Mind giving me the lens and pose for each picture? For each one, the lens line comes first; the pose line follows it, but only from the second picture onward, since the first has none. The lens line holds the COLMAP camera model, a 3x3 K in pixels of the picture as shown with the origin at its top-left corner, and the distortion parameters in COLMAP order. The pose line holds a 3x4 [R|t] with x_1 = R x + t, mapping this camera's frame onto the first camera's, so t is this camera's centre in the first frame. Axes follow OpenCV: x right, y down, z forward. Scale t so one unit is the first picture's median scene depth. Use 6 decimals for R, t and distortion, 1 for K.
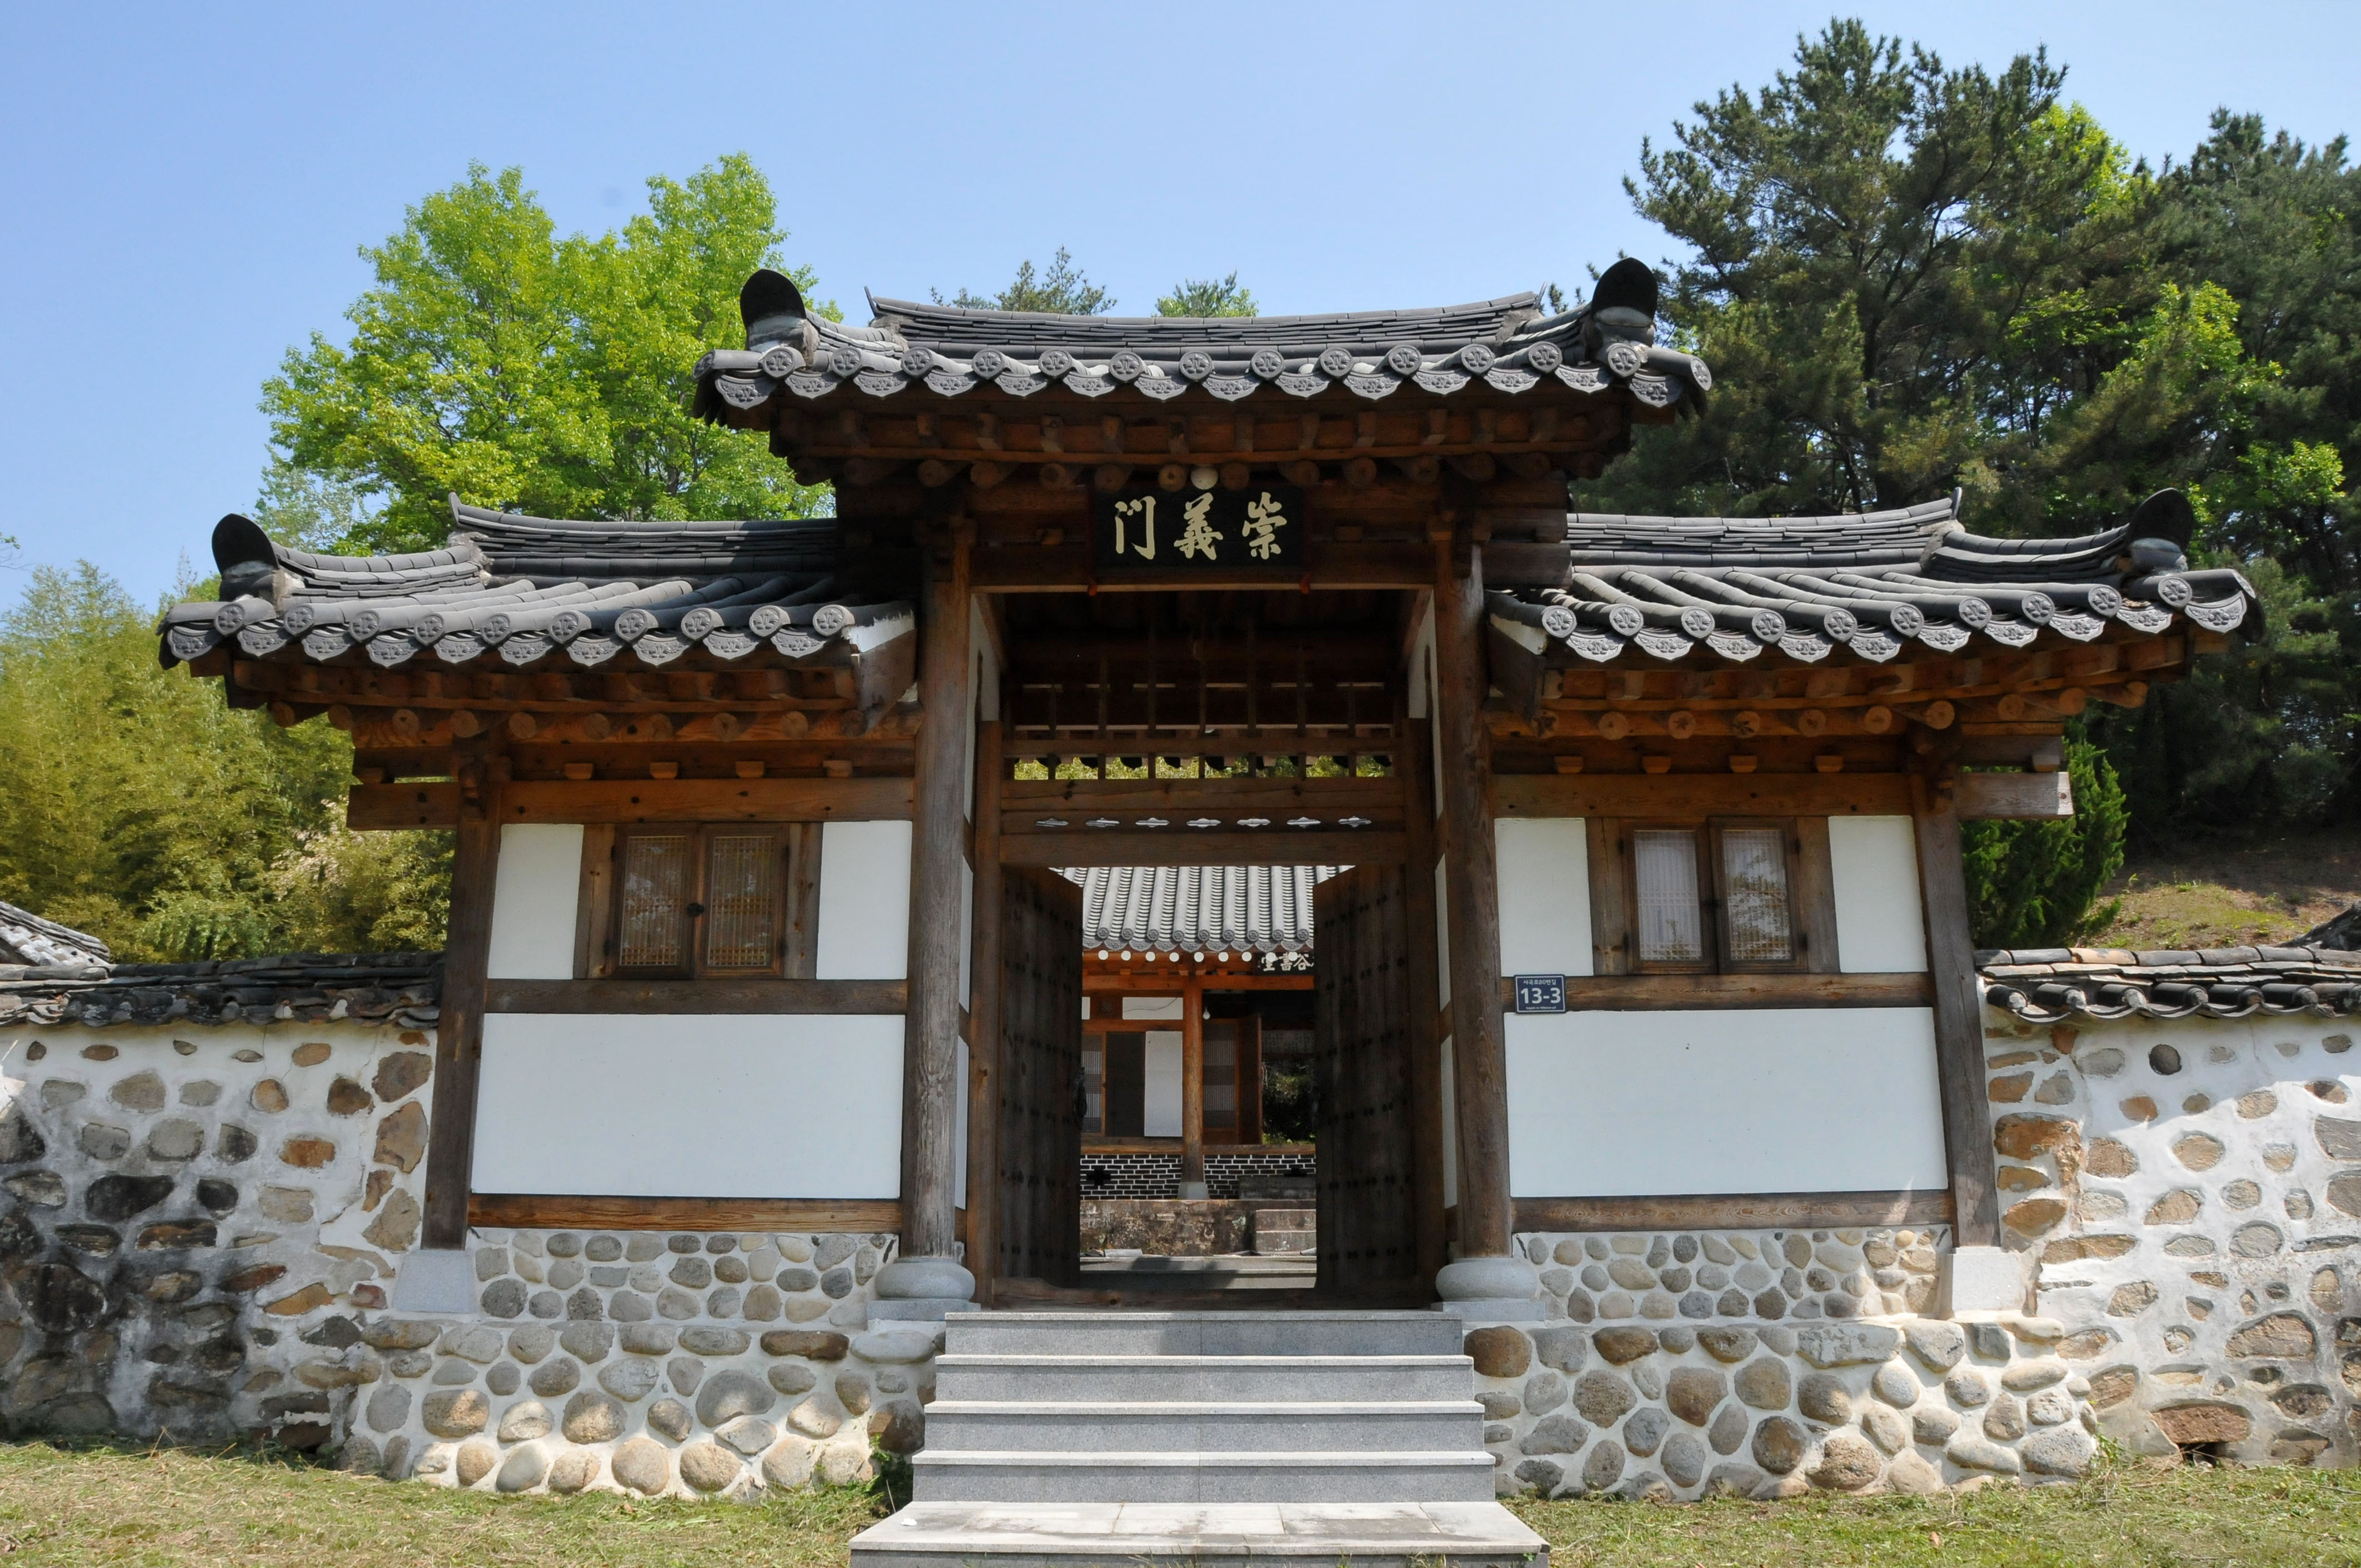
lens RADIAL K [[1846.2, 0, 1143.8], [0, 1846.2, 852.1], [0, 0, 1]] dist [-0.163128, 0.115594]
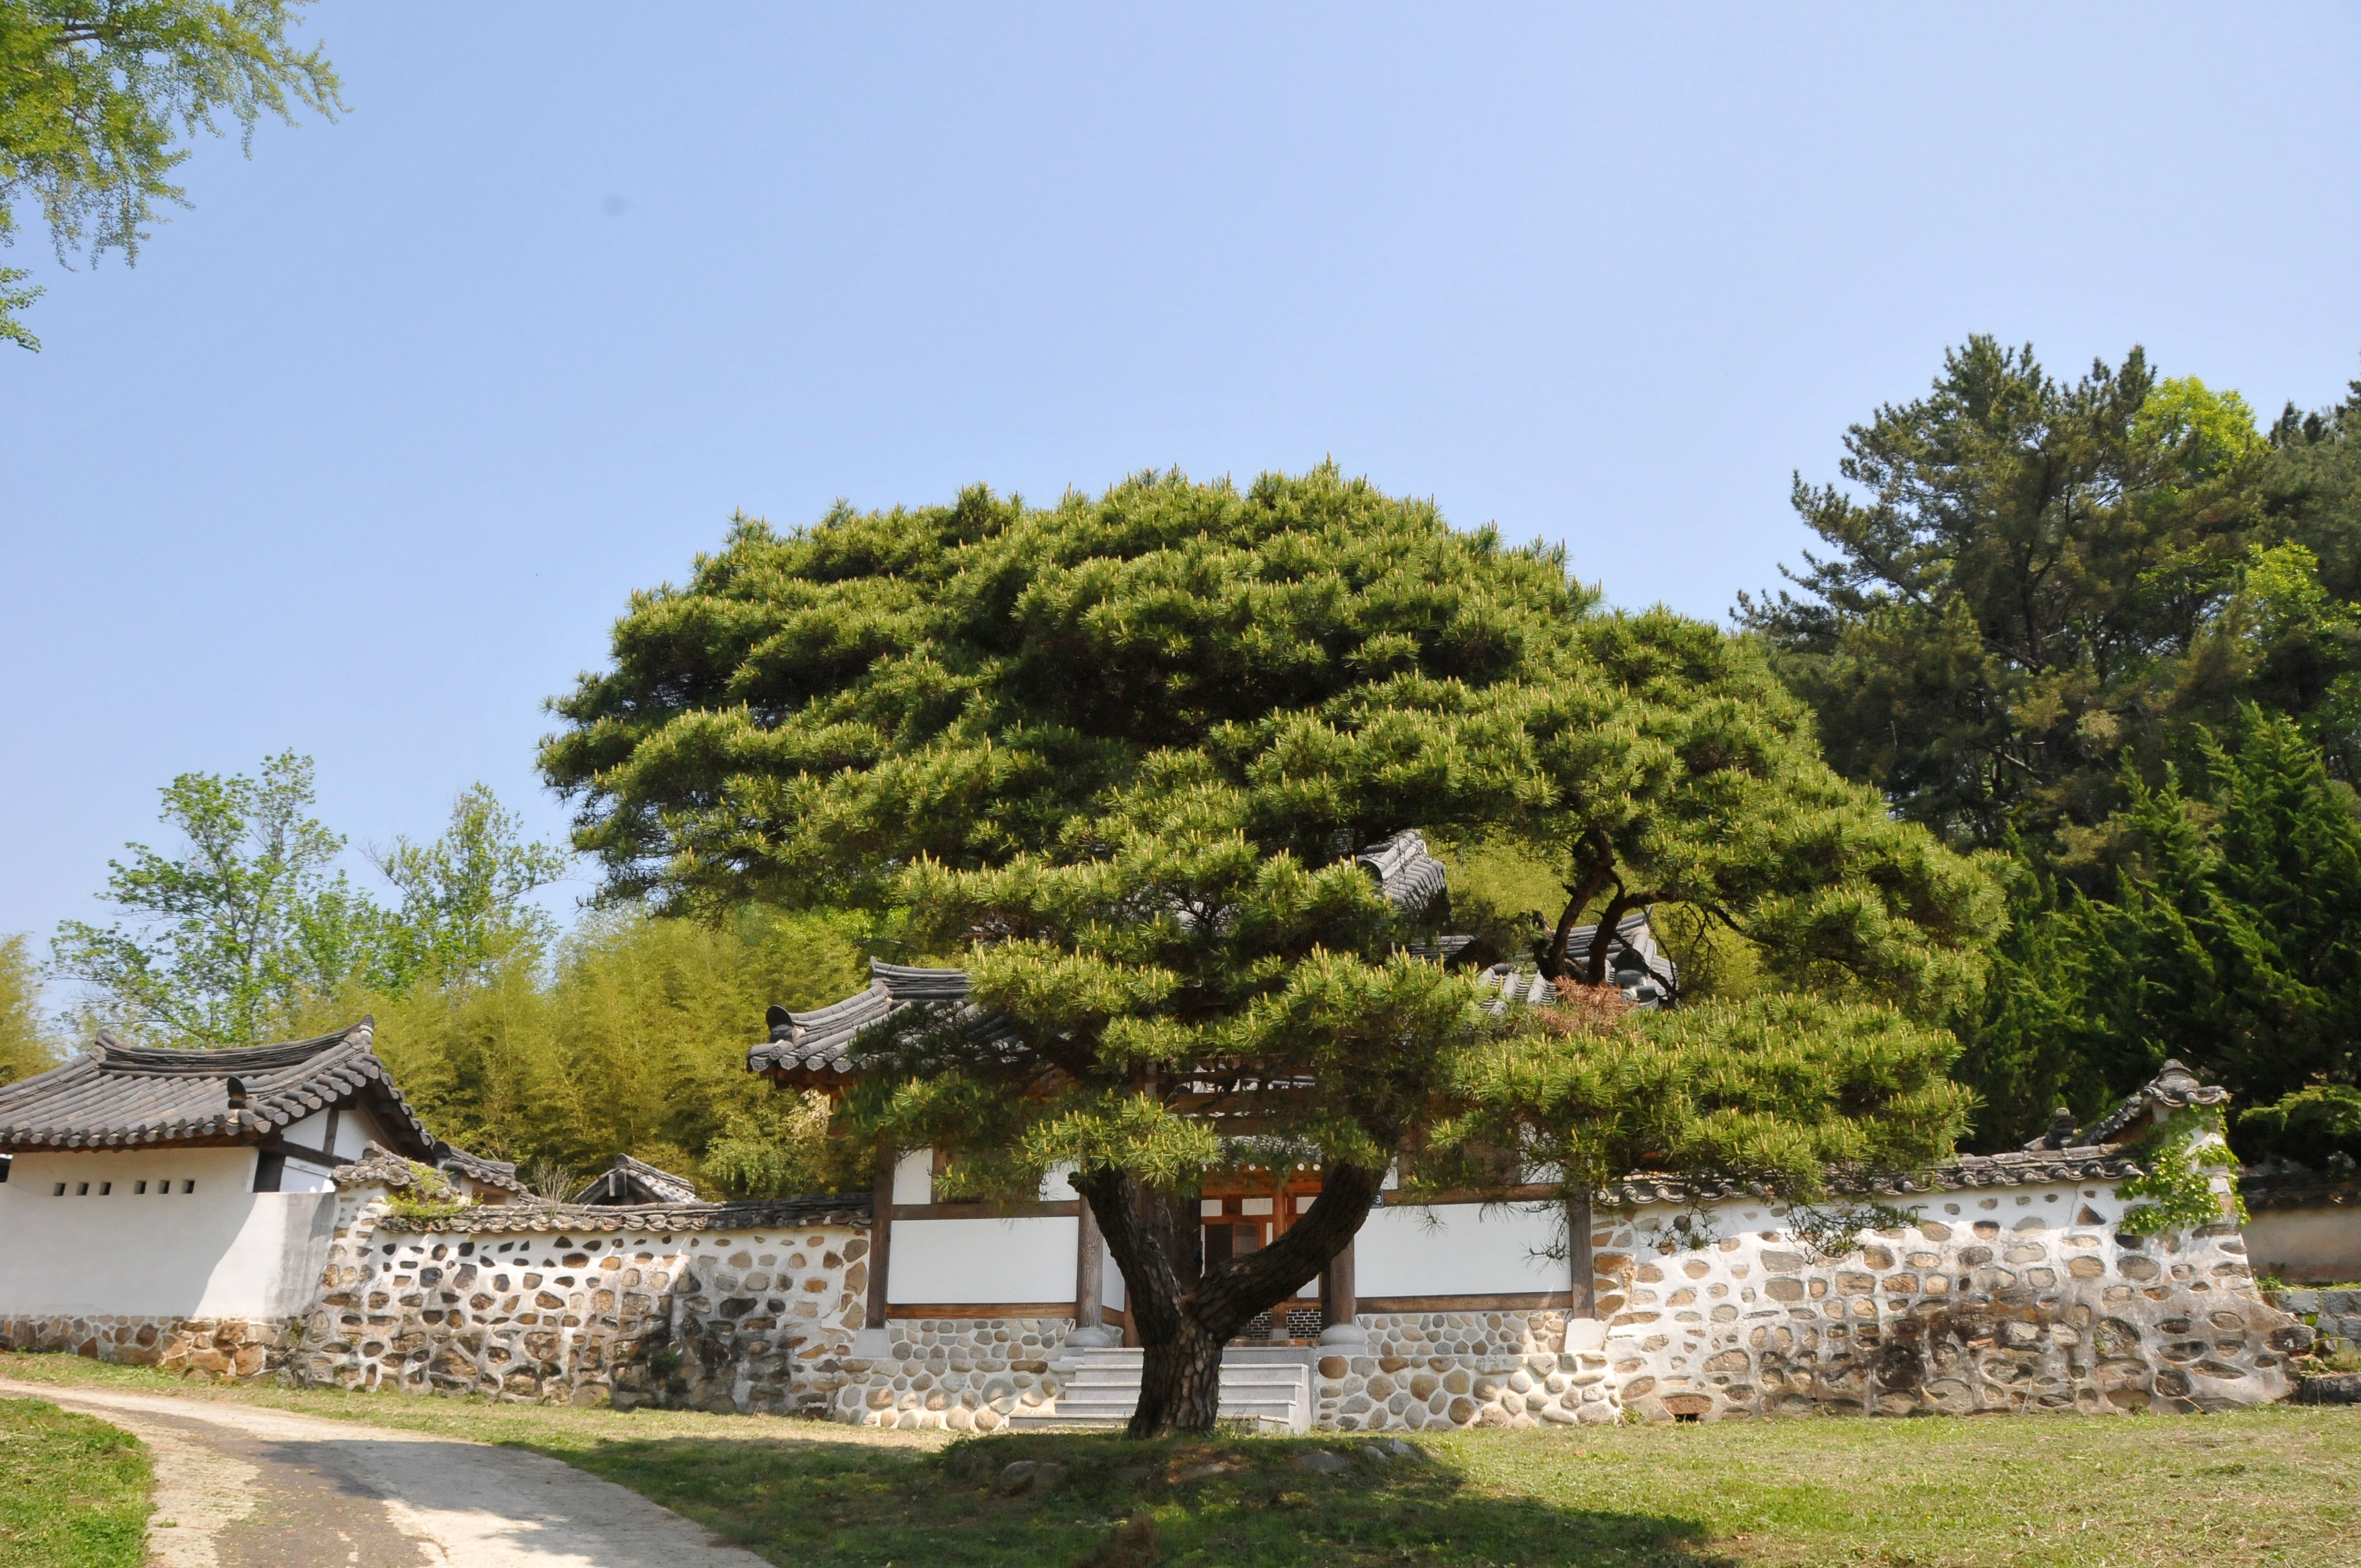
lens RADIAL K [[1846.2, 0, 1143.8], [0, 1846.2, 852.1], [0, 0, 1]] dist [-0.163128, 0.115594]
pose [[0.967324, -0.072120, -0.243070, 0.523072], [0.046817, 0.993013, -0.108317, -0.103885], [0.249183, 0.093398, 0.963942, -1.146524]]
